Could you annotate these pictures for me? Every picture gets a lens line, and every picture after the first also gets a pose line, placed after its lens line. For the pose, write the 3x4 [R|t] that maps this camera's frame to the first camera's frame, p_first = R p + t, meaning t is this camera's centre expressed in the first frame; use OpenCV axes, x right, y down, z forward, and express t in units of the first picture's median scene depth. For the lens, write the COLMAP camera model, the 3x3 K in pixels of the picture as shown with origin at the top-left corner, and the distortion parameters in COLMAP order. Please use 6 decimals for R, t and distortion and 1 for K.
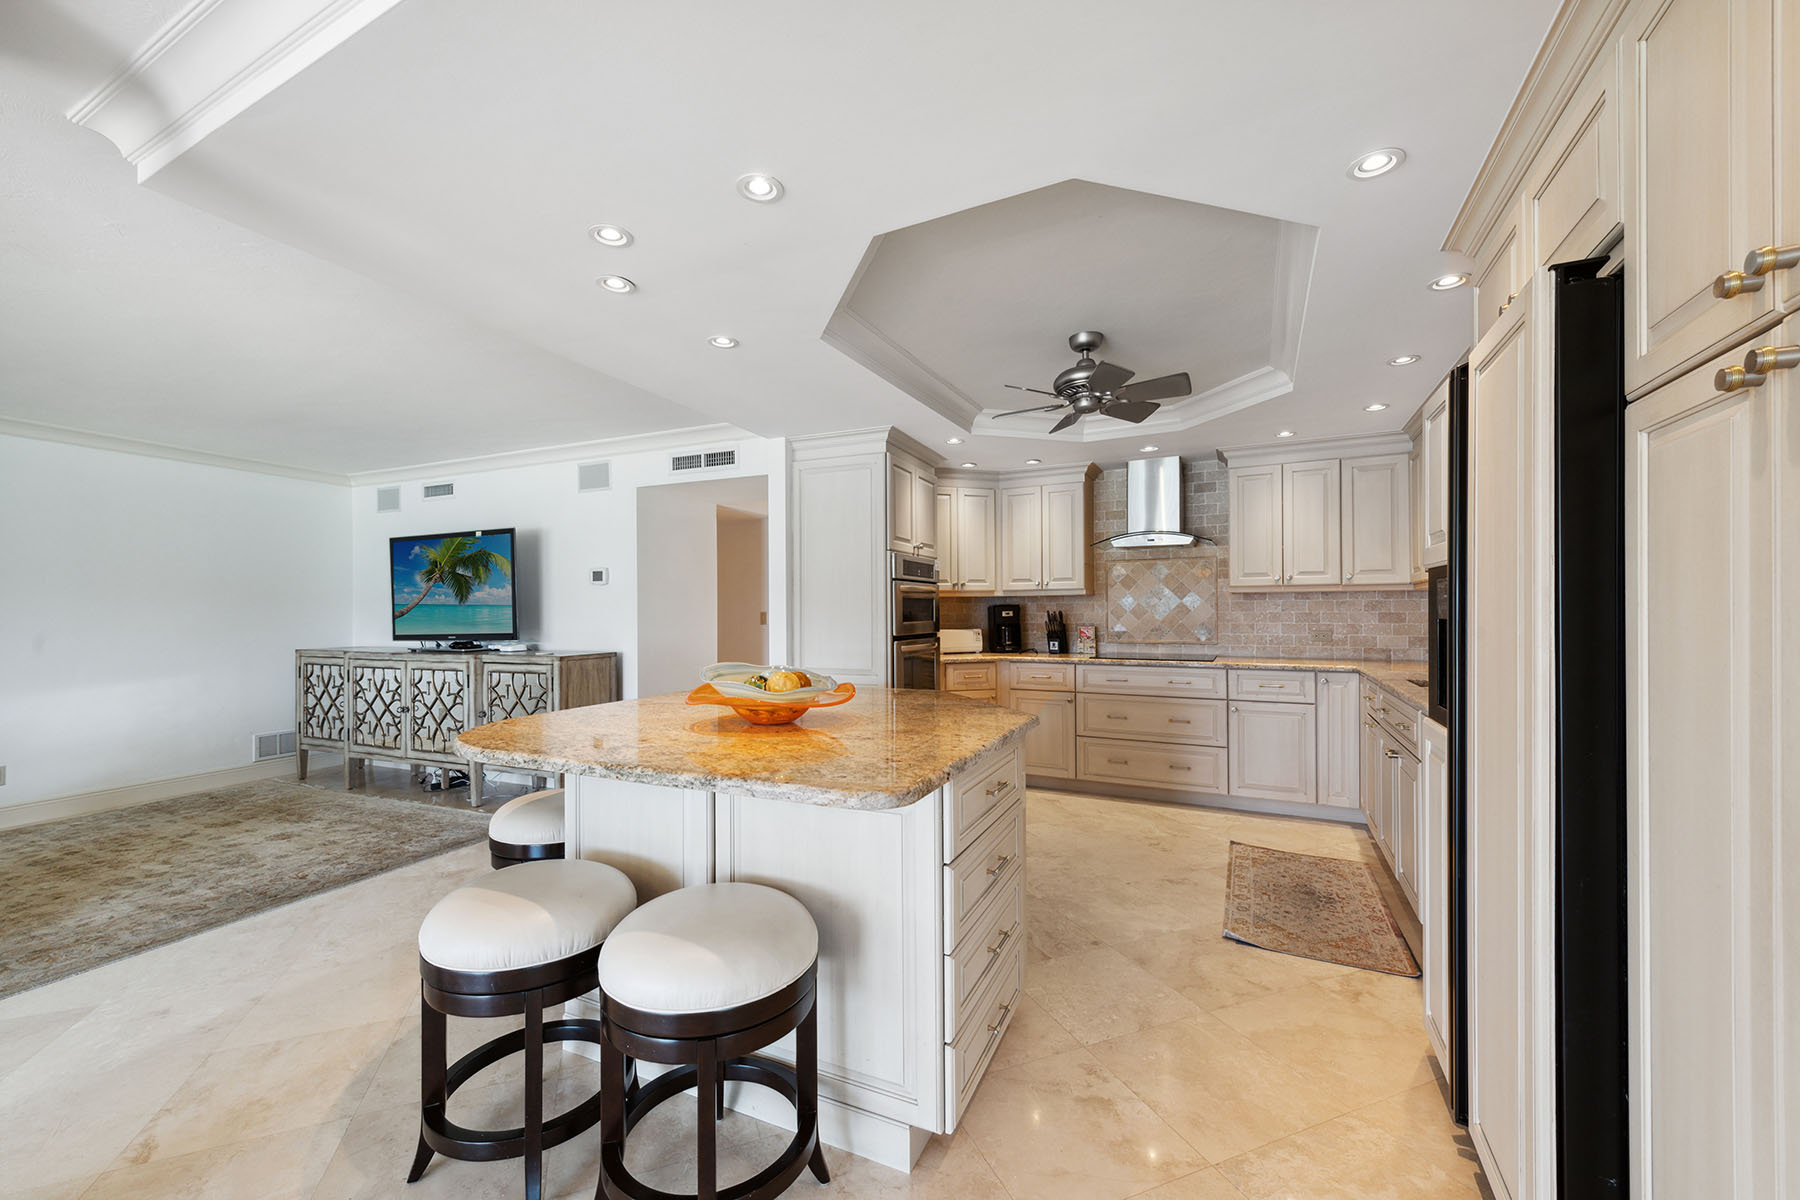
lens RADIAL K [[723.6, 0, 898.1], [0, 723.6, 612.1], [0, 0, 1]] dist [0.031855, 0.000143]
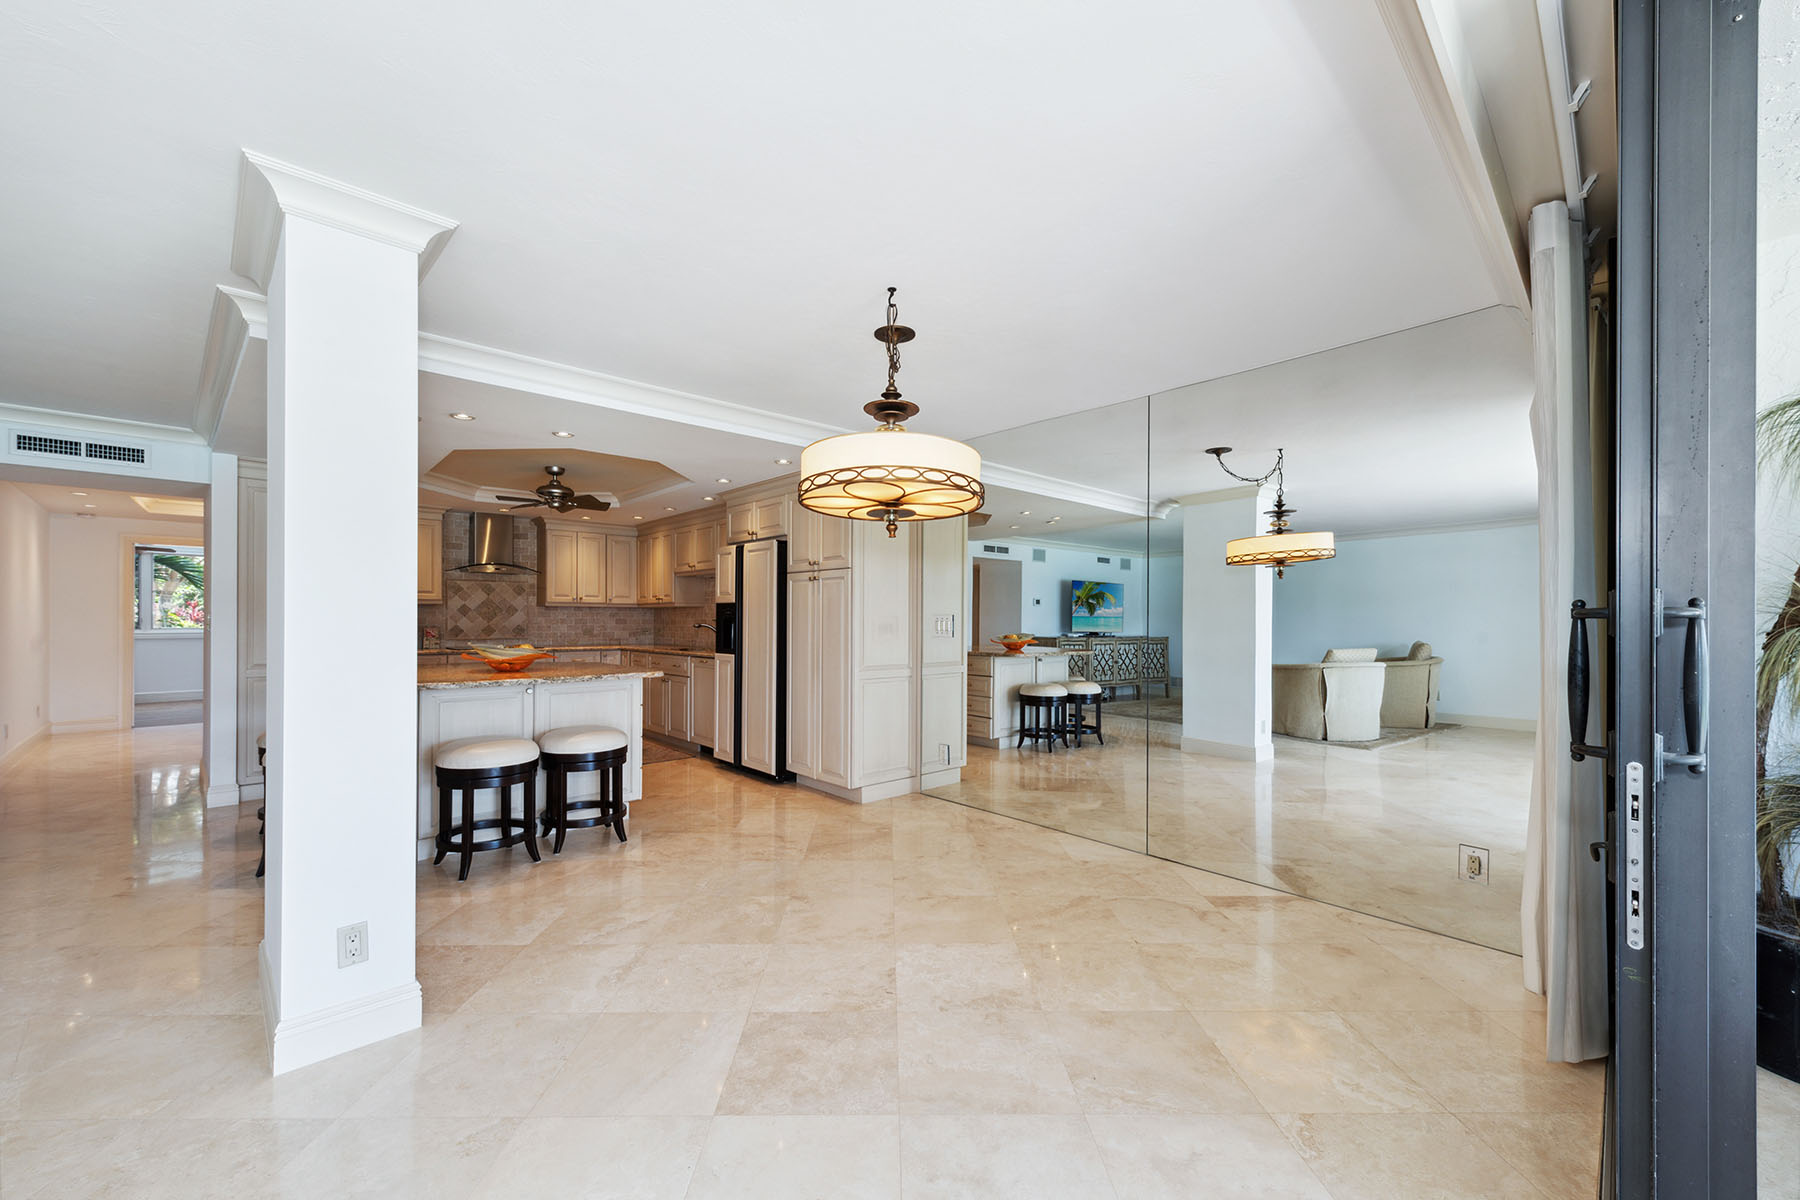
lens RADIAL K [[692.2, 0, 901.5], [0, 692.2, 616.0], [0, 0, 1]] dist [0.000548, 0.000010]
pose [[0.366408, 0.008456, 0.930416, -0.679083], [-0.008253, 0.999949, -0.005838, -0.001726], [-0.930418, -0.005540, 0.366459, -0.296001]]
